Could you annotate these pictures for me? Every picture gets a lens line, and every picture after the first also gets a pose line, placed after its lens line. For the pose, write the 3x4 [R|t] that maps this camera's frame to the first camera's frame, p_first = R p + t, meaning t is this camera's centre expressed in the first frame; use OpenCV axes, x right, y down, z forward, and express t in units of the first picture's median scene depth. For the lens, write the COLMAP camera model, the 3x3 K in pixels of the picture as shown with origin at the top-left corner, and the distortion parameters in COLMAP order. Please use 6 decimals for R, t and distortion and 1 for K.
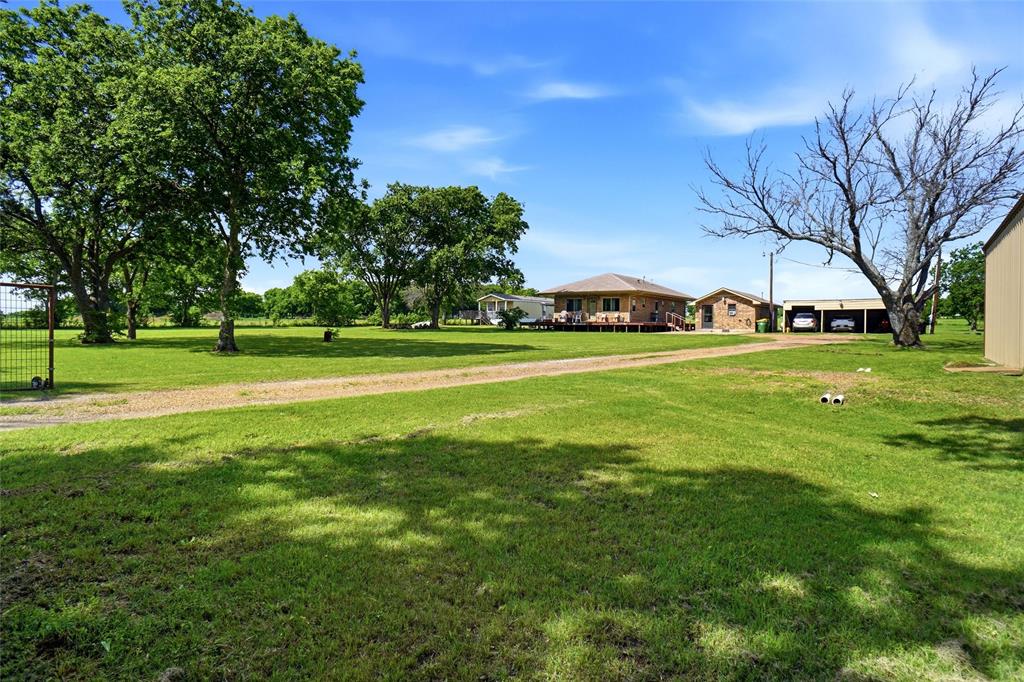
lens RADIAL K [[534.1, 0, 513.0], [0, 534.1, 327.2], [0, 0, 1]] dist [-0.000748, -0.000168]
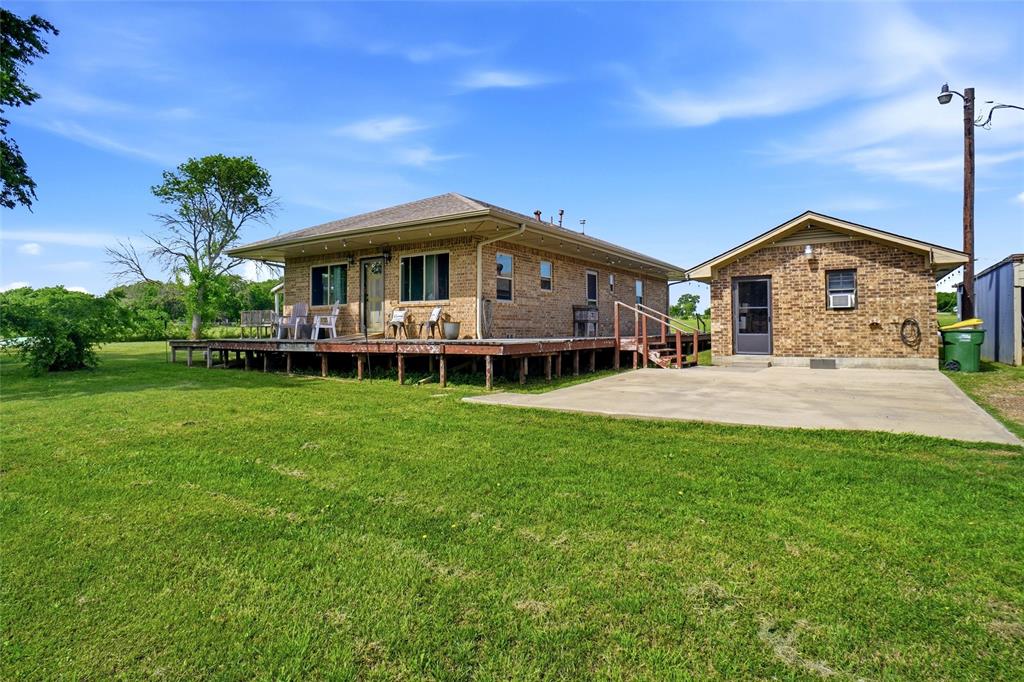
lens RADIAL K [[591.7, 0, 512.0], [0, 591.7, 341.0], [0, 0, 1]] dist [-0.000137, 0.000062]
pose [[0.995218, -0.009061, 0.097257, 0.199085], [0.010449, 0.999850, -0.013781, -0.002245], [-0.097117, 0.014732, 0.995164, 0.681962]]
